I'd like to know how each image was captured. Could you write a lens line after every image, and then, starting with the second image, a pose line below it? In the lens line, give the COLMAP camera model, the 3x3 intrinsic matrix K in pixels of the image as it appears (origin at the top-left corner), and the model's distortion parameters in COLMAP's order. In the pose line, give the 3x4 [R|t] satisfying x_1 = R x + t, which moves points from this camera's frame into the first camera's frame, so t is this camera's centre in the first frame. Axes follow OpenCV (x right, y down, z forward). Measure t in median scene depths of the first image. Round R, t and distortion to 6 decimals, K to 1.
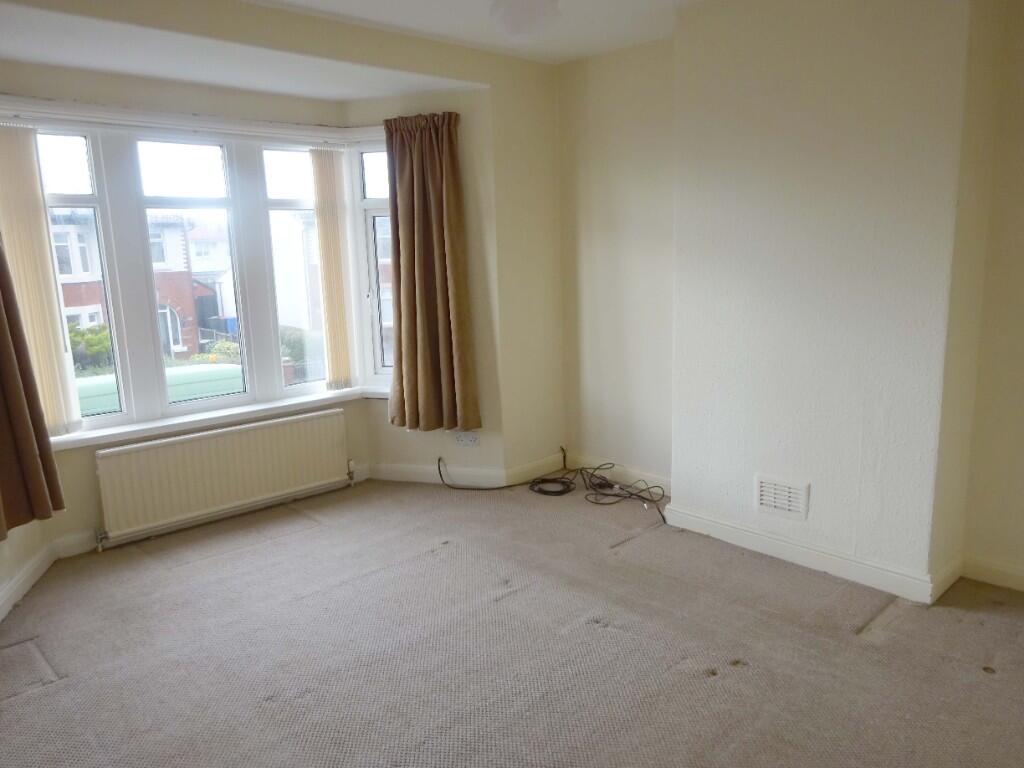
lens RADIAL K [[743.1, 0, 516.4], [0, 743.1, 388.3], [0, 0, 1]] dist [0.007378, -0.005692]
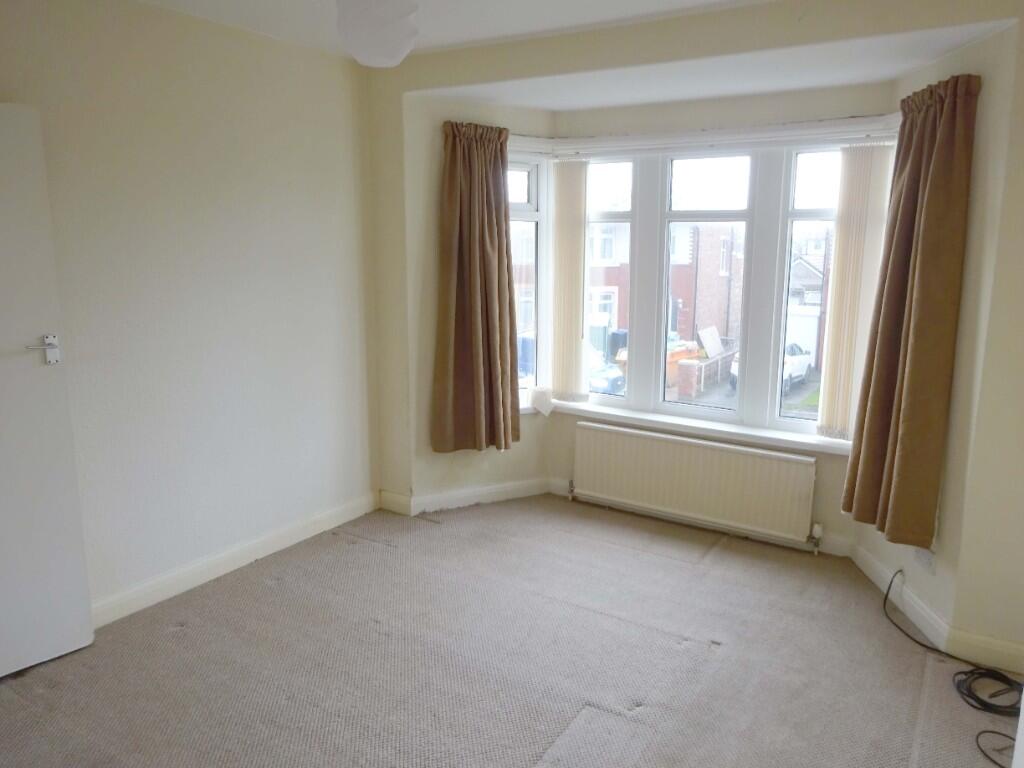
lens RADIAL K [[743.1, 0, 515.2], [0, 743.1, 381.0], [0, 0, 1]] dist [0.007378, -0.005692]
pose [[0.257616, 0.197222, -0.945906, 0.493863], [-0.205457, 0.967742, 0.145819, -0.121058], [0.944151, 0.156778, 0.289826, 0.477403]]
